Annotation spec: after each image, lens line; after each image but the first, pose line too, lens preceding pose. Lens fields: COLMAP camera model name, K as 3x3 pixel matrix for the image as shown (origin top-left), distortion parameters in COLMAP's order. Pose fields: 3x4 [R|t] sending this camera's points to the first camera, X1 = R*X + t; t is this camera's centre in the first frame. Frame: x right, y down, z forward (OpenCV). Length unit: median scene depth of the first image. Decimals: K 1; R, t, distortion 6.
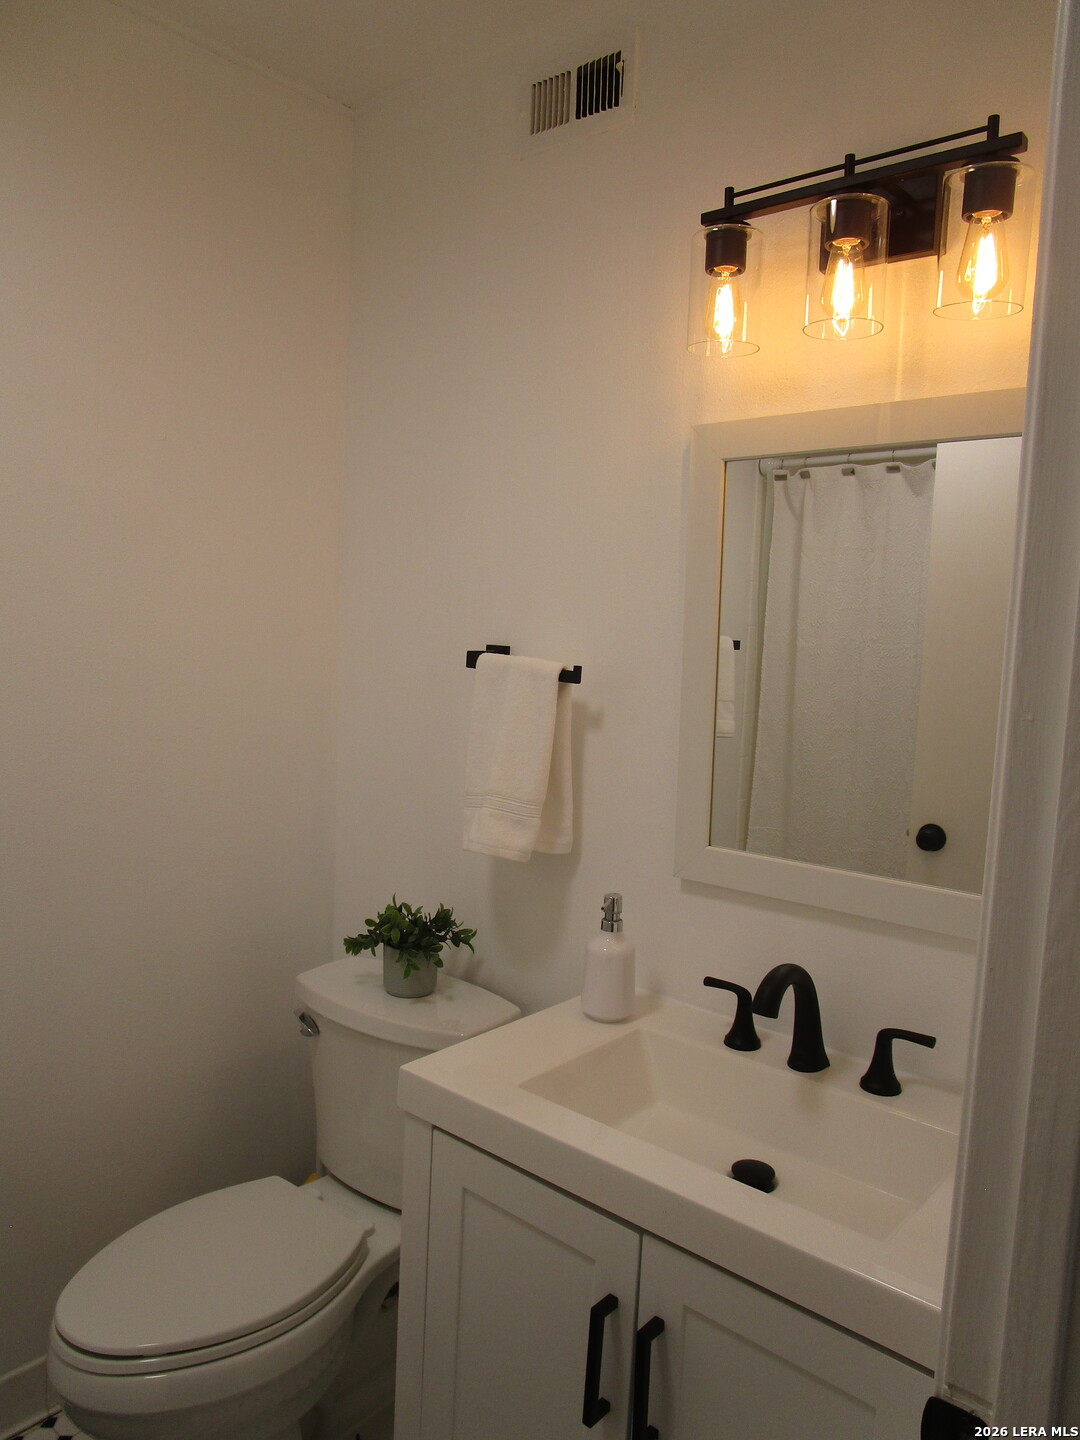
lens RADIAL K [[1012.9, 0, 533.9], [0, 1012.9, 710.7], [0, 0, 1]] dist [-0.036635, 0.019136]
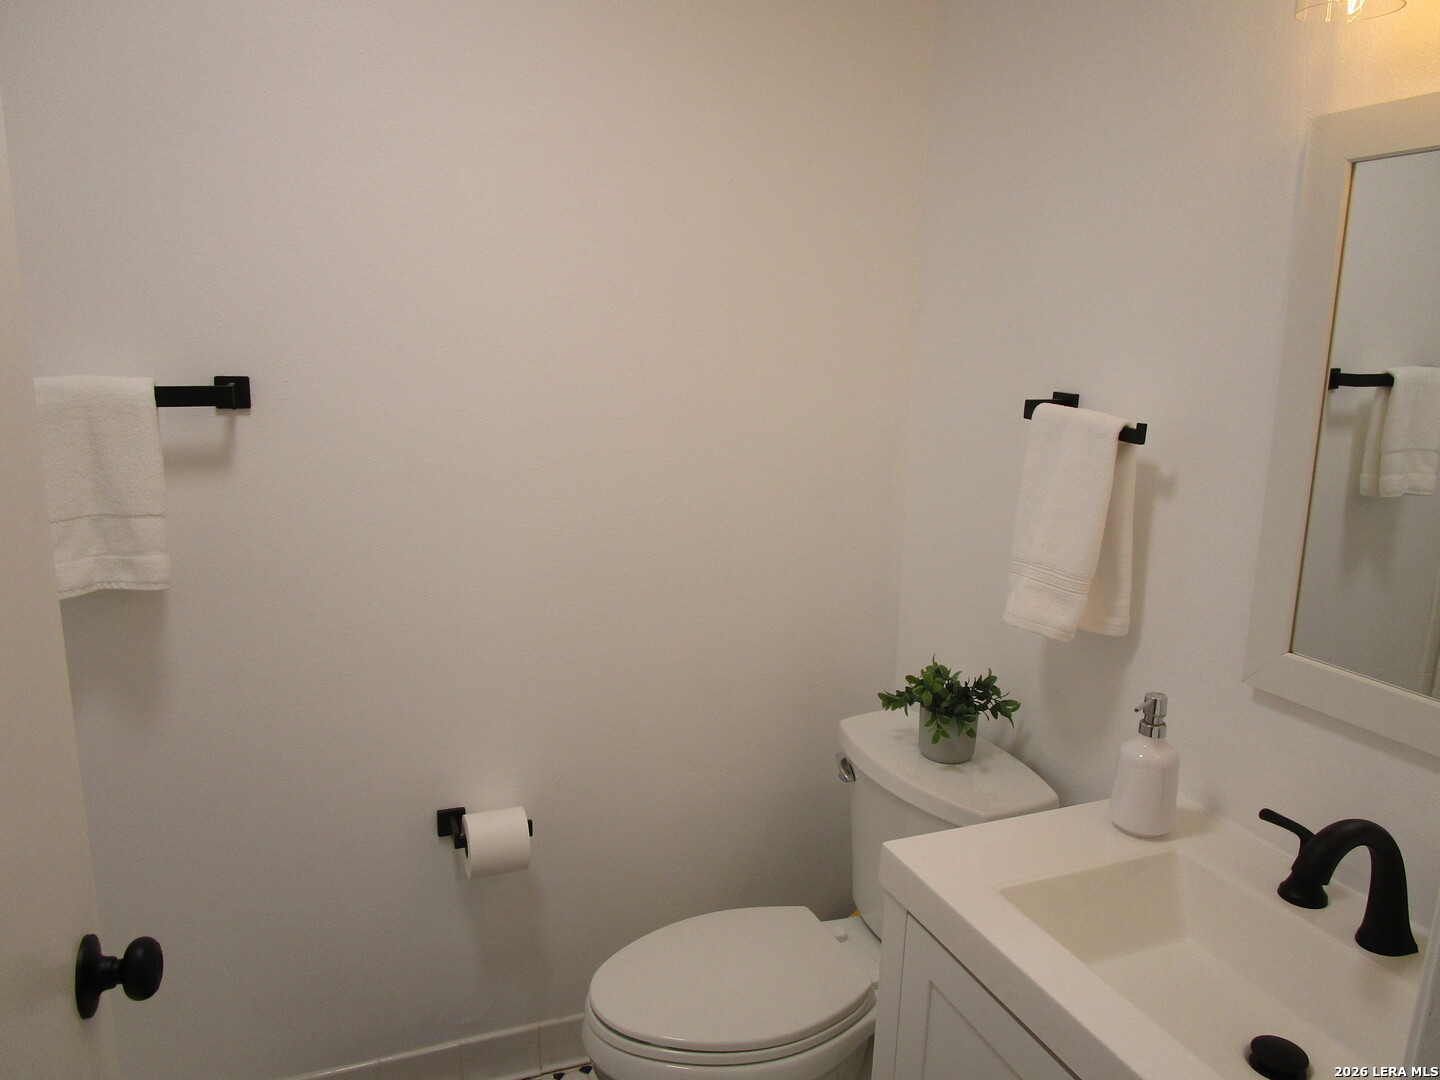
lens RADIAL K [[1012.9, 0, 719.9], [0, 1012.9, 542.5], [0, 0, 1]] dist [-0.036635, 0.019136]
pose [[0.888286, 0.077578, -0.452691, 0.118789], [-0.024940, 0.992325, 0.121118, -0.038579], [0.458612, -0.096298, 0.883403, 0.082159]]
